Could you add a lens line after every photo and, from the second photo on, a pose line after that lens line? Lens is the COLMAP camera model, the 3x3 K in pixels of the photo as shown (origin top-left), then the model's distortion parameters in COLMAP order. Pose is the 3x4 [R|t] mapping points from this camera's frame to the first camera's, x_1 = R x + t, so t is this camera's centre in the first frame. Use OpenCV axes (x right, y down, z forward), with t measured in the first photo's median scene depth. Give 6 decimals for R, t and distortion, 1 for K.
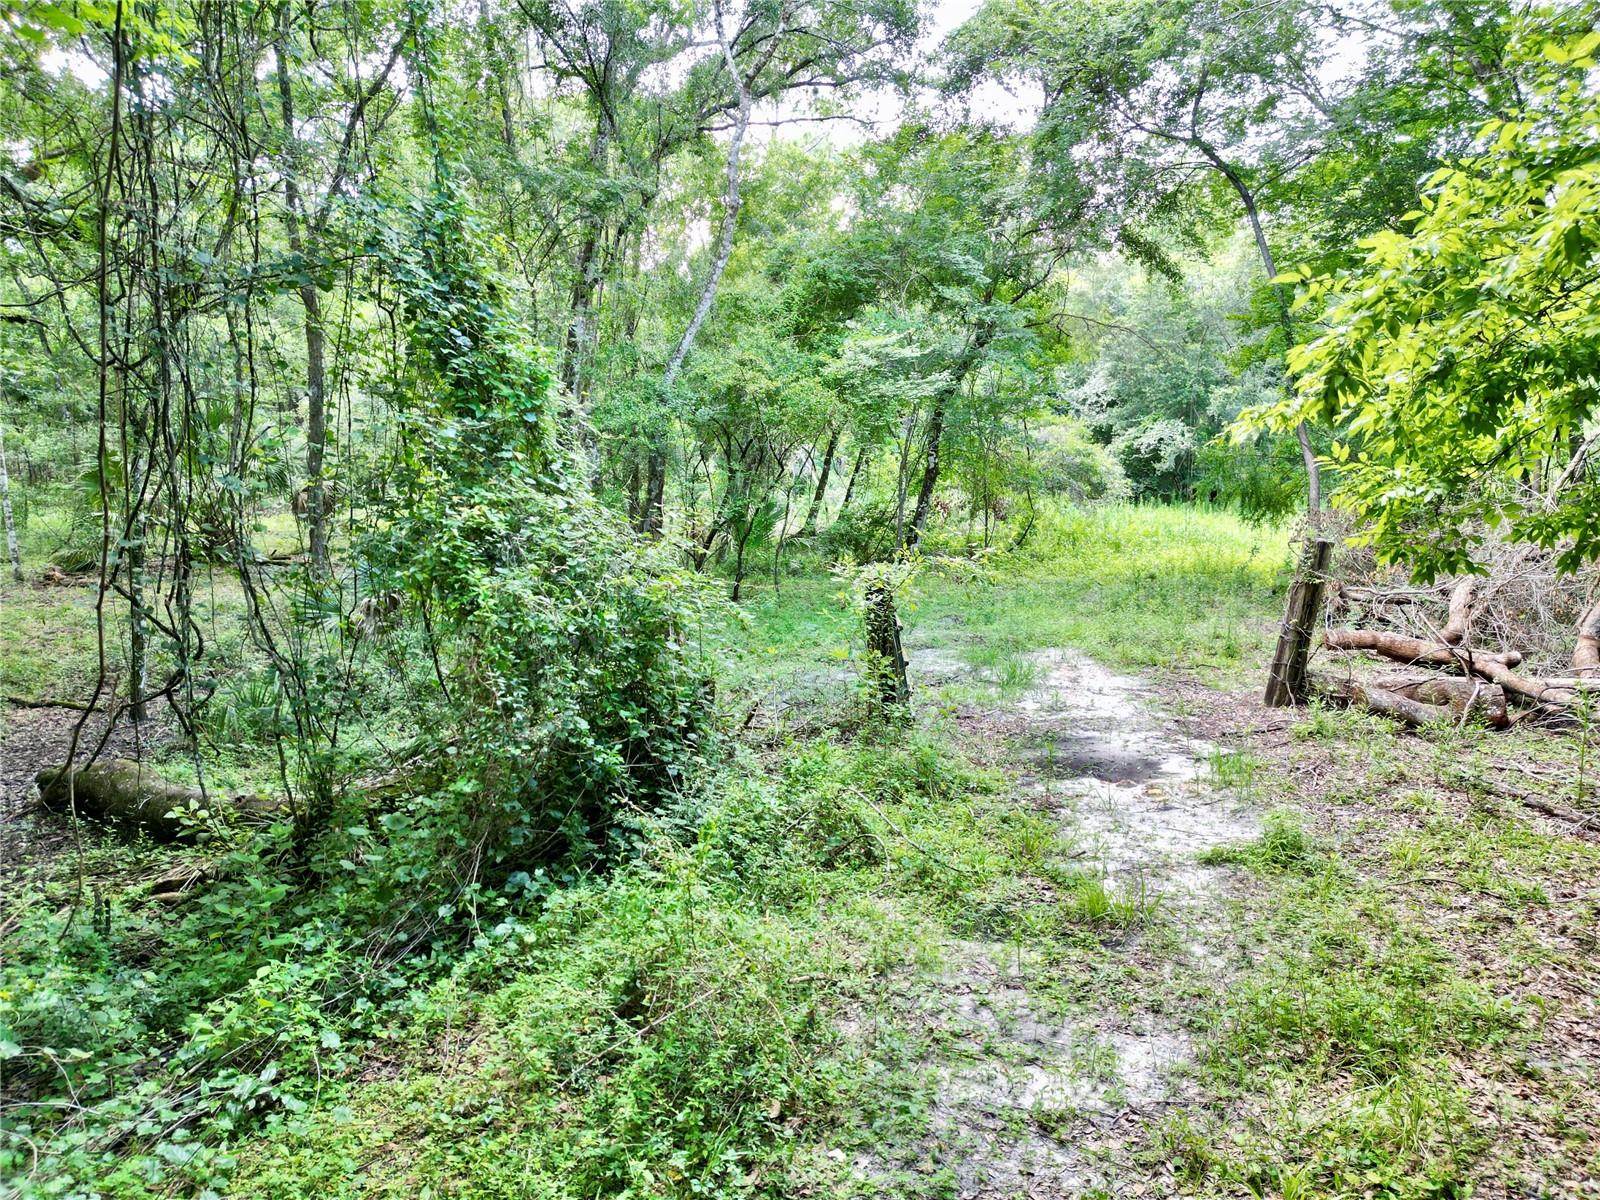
lens RADIAL K [[1119.4, 0, 788.1], [0, 1119.4, 598.7], [0, 0, 1]] dist [0.036661, -0.020998]
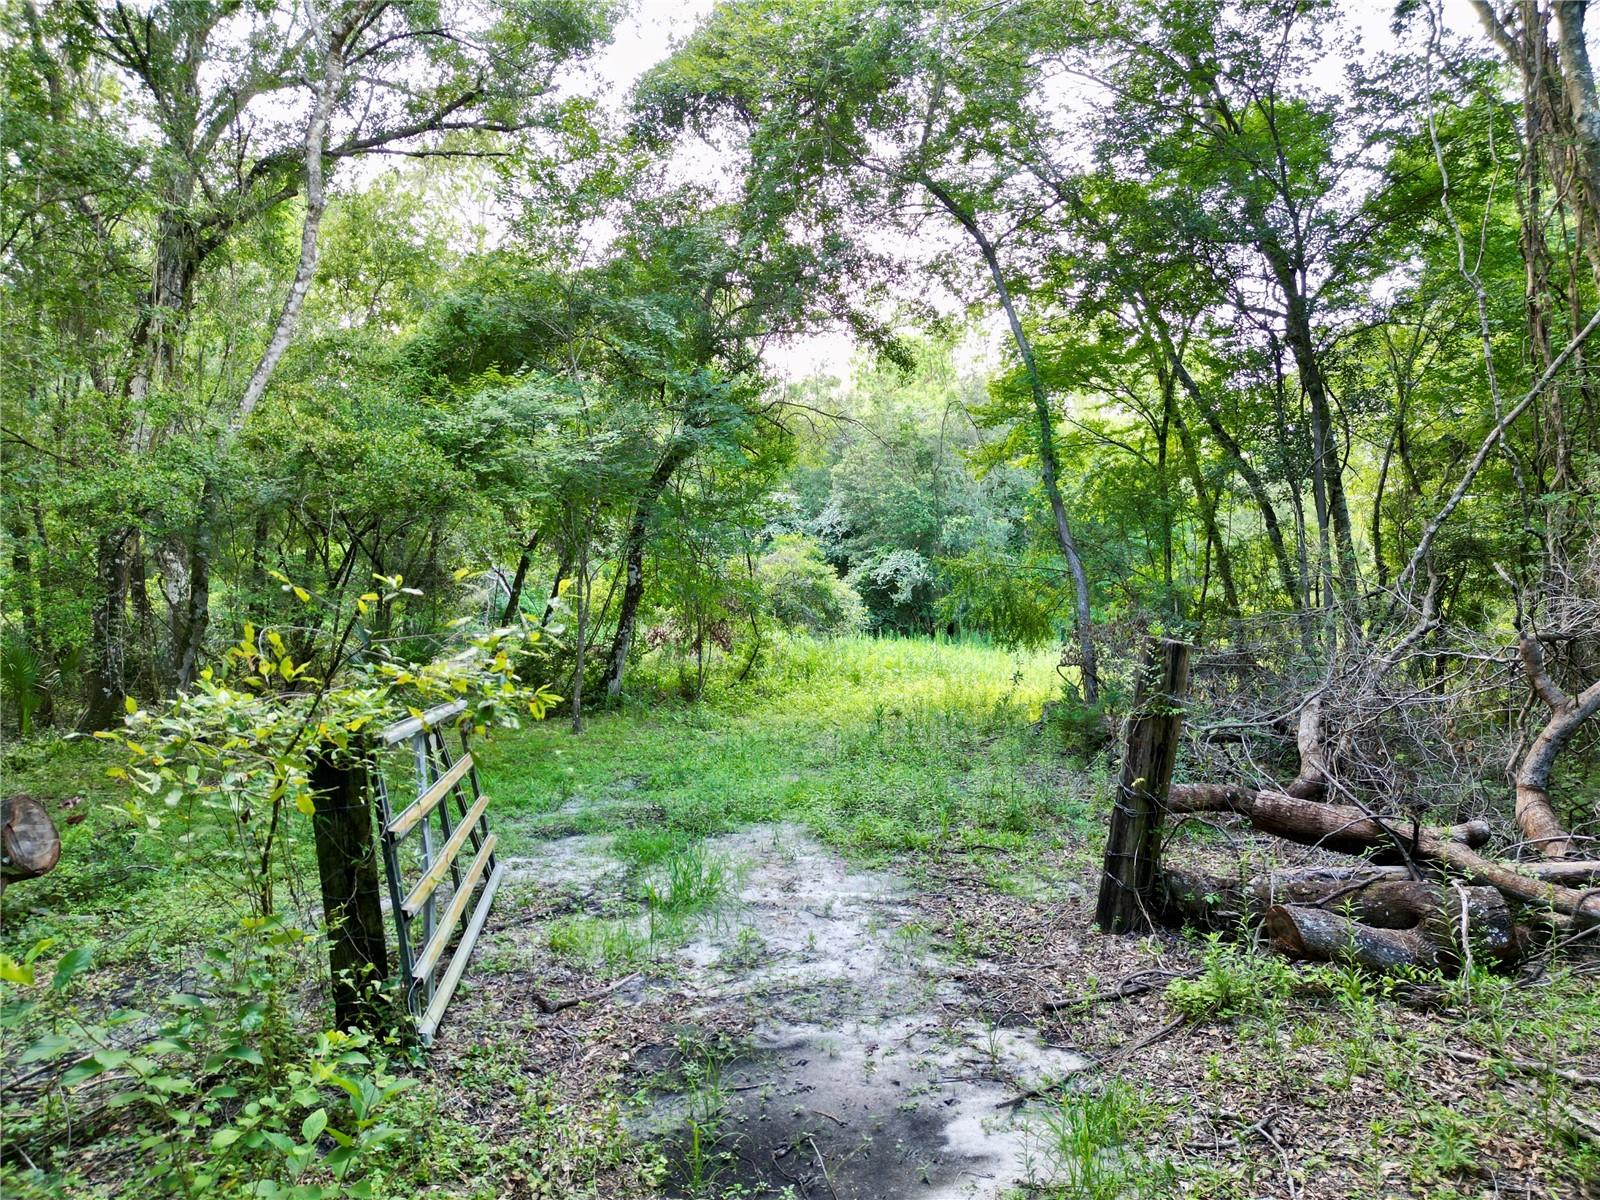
lens RADIAL K [[1119.4, 0, 802.1], [0, 1119.4, 597.8], [0, 0, 1]] dist [0.036661, -0.020998]
pose [[0.972687, -0.002582, 0.232105, 0.064228], [0.032379, 0.991671, -0.124660, -0.003329], [-0.229850, 0.128770, 0.964670, 0.206700]]
